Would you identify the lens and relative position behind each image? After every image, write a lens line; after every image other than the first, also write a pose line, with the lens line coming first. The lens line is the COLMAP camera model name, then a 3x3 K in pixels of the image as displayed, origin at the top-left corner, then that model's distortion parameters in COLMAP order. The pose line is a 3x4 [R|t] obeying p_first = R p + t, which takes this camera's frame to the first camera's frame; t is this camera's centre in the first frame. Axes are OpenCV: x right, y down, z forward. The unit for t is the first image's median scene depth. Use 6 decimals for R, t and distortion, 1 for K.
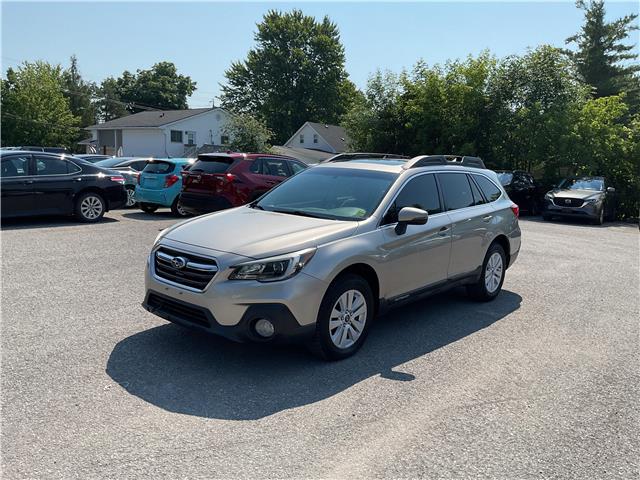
lens RADIAL K [[530.0, 0, 316.6], [0, 530.0, 244.8], [0, 0, 1]] dist [0.044314, -0.108267]
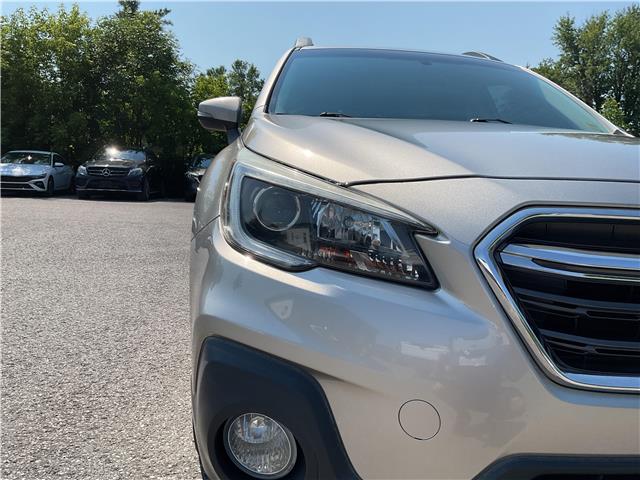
lens RADIAL K [[530.0, 0, 320.7], [0, 530.0, 242.2], [0, 0, 1]] dist [0.044314, -0.108267]
pose [[0.661481, -0.099348, 0.743353, -0.102598], [0.089844, 0.994546, 0.052971, -0.001021], [-0.744561, 0.031747, 0.666799, 0.196284]]
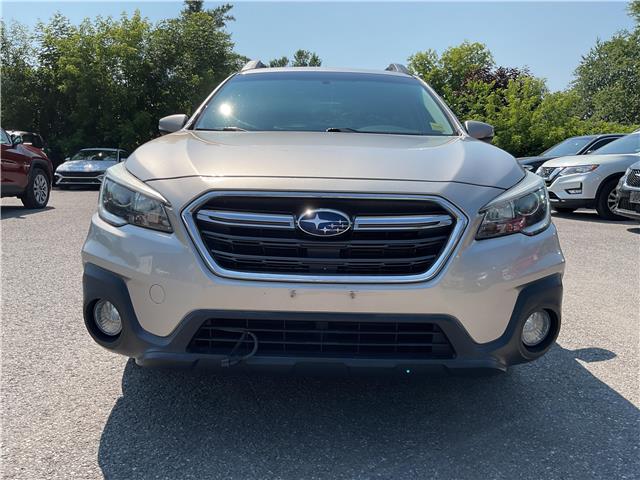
lens RADIAL K [[530.0, 0, 320.2], [0, 530.0, 239.6], [0, 0, 1]] dist [0.044314, -0.108267]
pose [[0.750052, -0.123775, 0.649693, -0.103350], [0.111849, 0.991921, 0.059847, 0.004299], [-0.651852, 0.027779, 0.757837, 0.138663]]
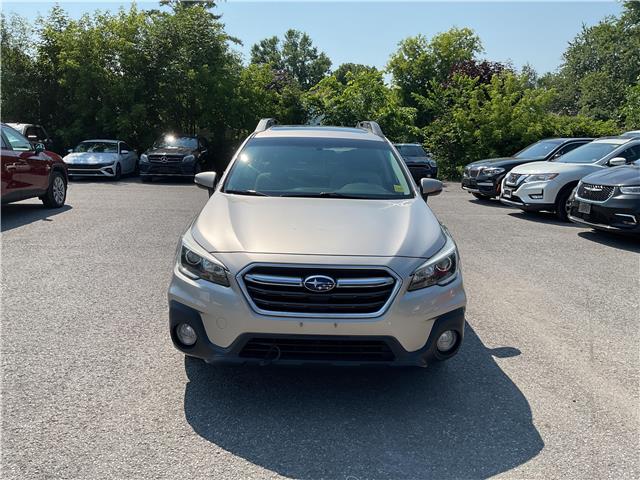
lens RADIAL K [[530.0, 0, 320.1], [0, 530.0, 238.9], [0, 0, 1]] dist [0.044314, -0.108267]
pose [[0.738277, -0.145872, 0.658535, -0.139334], [0.106256, 0.989296, 0.100016, -0.018354], [-0.666076, -0.003867, 0.745874, 0.096266]]
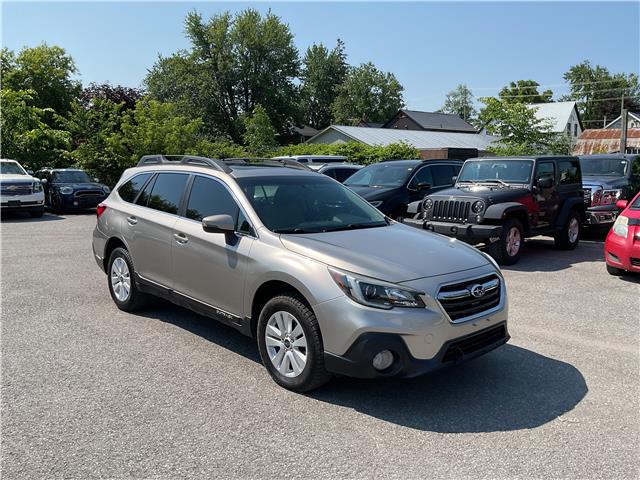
lens RADIAL K [[530.0, 0, 314.4], [0, 530.0, 227.4], [0, 0, 1]] dist [0.044314, -0.108267]
pose [[0.083130, -0.151661, 0.984931, -0.233292], [0.140300, 0.980289, 0.139104, -0.048249], [-0.986613, 0.126622, 0.102769, 0.231755]]
